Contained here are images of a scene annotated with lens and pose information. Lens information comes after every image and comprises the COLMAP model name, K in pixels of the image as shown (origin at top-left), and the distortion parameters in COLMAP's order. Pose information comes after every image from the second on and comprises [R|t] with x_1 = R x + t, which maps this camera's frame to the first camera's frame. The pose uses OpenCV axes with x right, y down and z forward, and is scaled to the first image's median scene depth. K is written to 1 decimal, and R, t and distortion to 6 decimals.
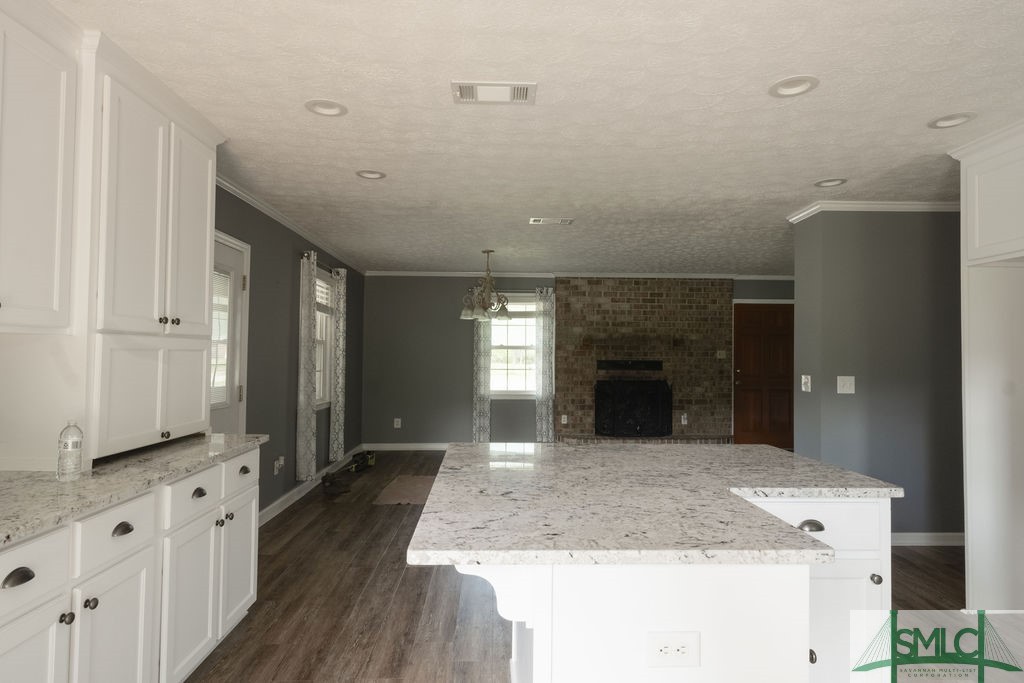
lens RADIAL K [[584.9, 0, 507.4], [0, 584.9, 339.4], [0, 0, 1]] dist [0.005929, -0.002568]
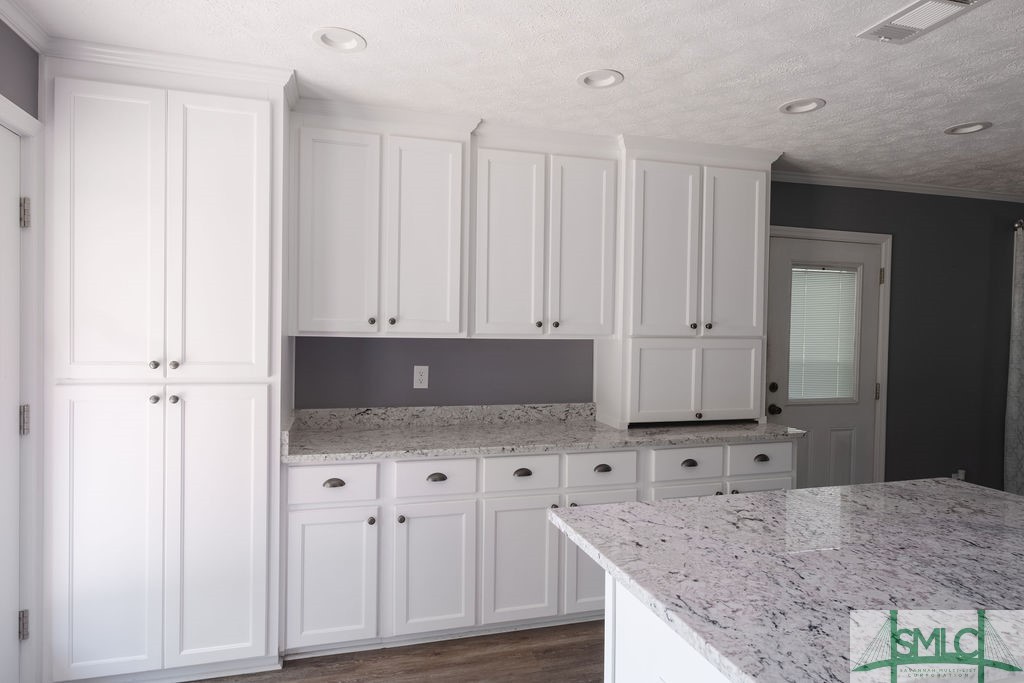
lens RADIAL K [[584.9, 0, 507.1], [0, 584.9, 342.2], [0, 0, 1]] dist [0.005929, -0.002568]
pose [[0.254219, 0.010846, -0.967086, 0.639998], [0.017547, 0.999721, 0.015824, -0.028764], [0.966987, -0.020992, 0.253958, 0.325920]]
